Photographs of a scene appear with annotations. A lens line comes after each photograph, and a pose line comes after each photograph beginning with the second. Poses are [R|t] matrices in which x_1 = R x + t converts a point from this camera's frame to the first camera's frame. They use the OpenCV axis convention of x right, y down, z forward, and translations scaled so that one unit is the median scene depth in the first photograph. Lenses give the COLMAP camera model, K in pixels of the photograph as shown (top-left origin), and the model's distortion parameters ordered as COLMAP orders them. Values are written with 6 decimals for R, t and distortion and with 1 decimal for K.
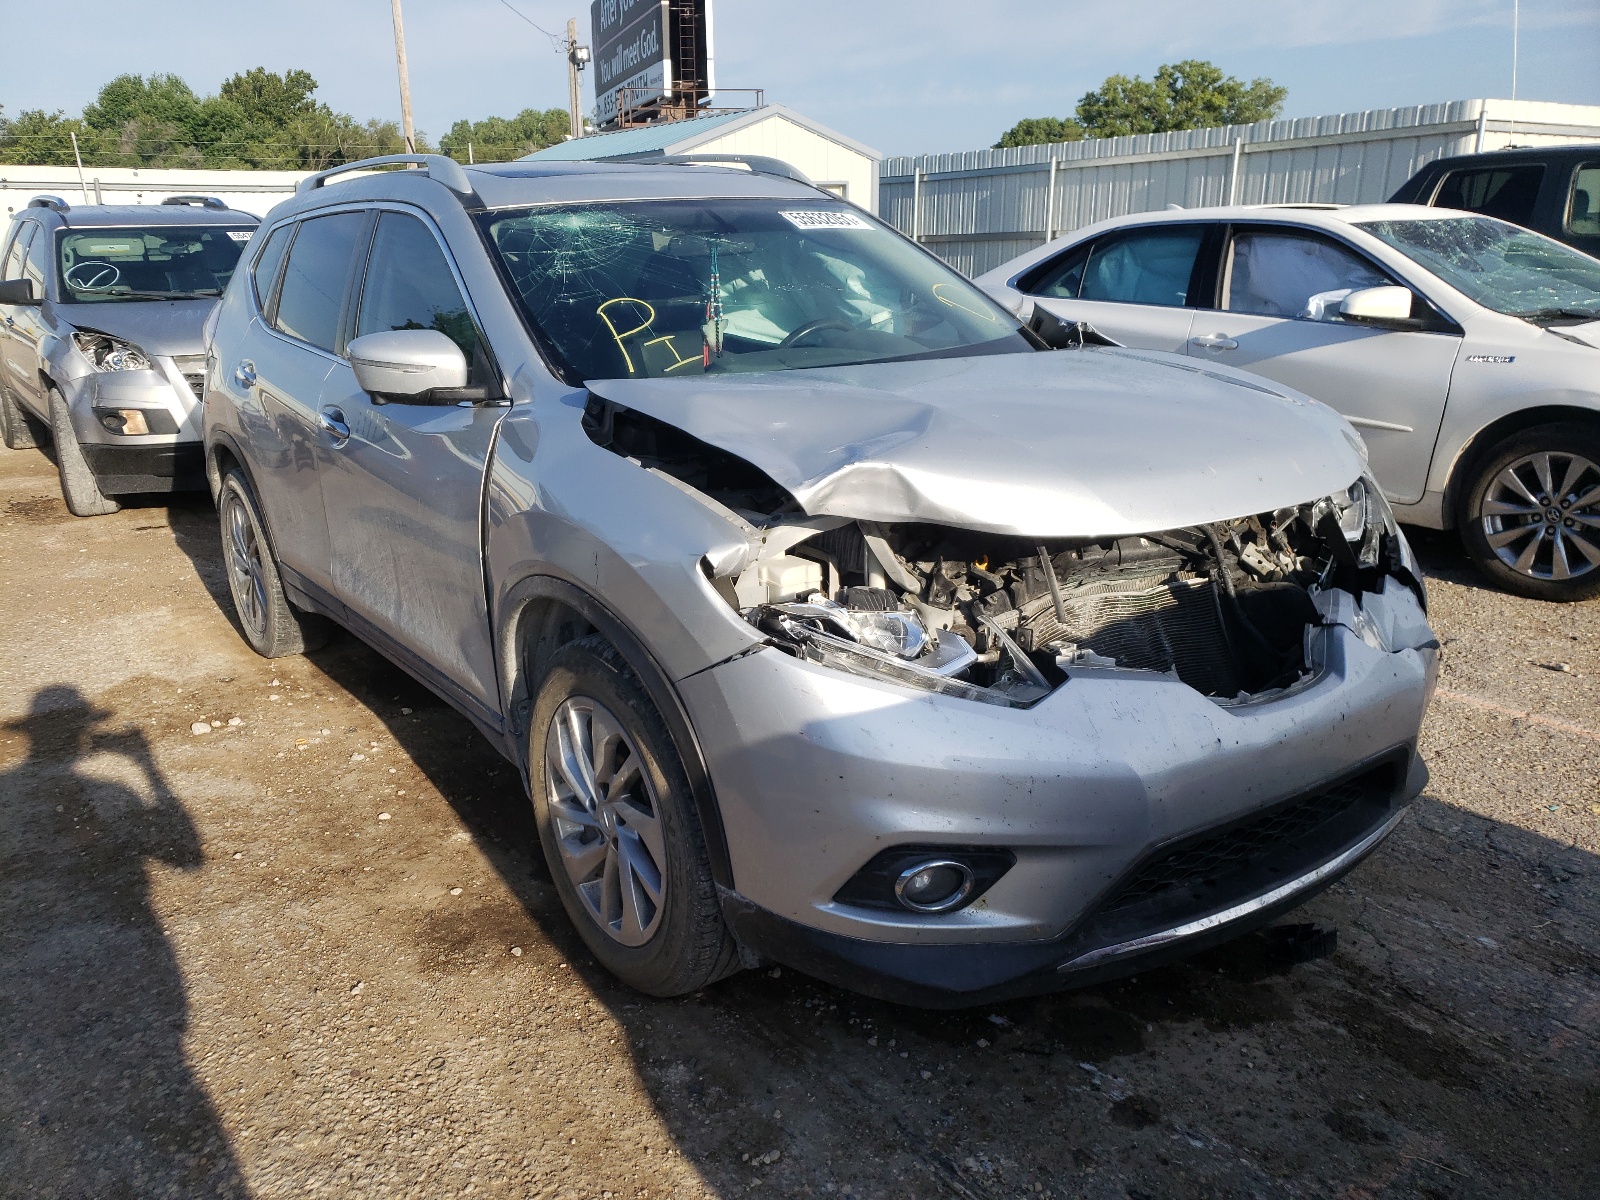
lens RADIAL K [[1133.5, 0, 800.0], [0, 1133.5, 600.0], [0, 0, 1]] dist [0.013882, 0.005558]
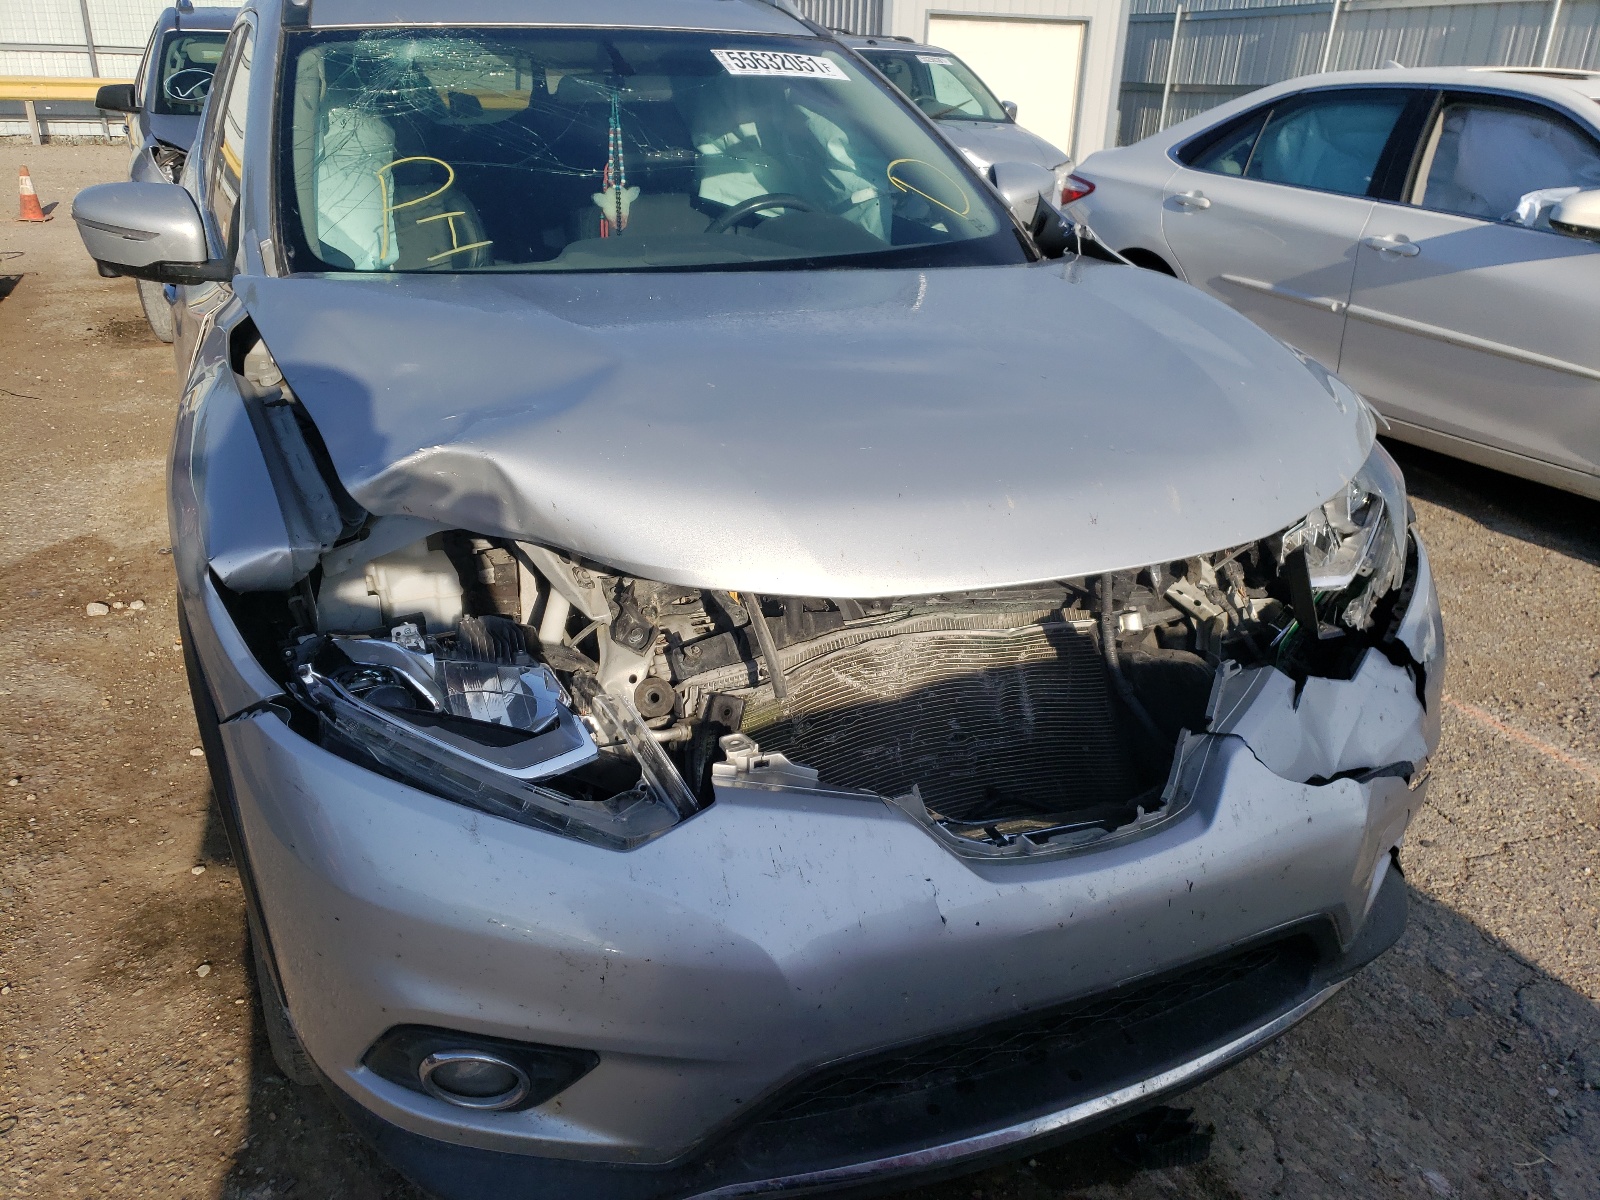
lens RADIAL K [[1192.3, 0, 800.0], [0, 1192.3, 600.0], [0, 0, 1]] dist [-0.008439, 0.040355]
pose [[0.984446, 0.111170, -0.136040, 0.215292], [-0.096083, 0.988955, 0.112856, -0.077556], [0.147084, -0.098030, 0.984254, 0.195613]]
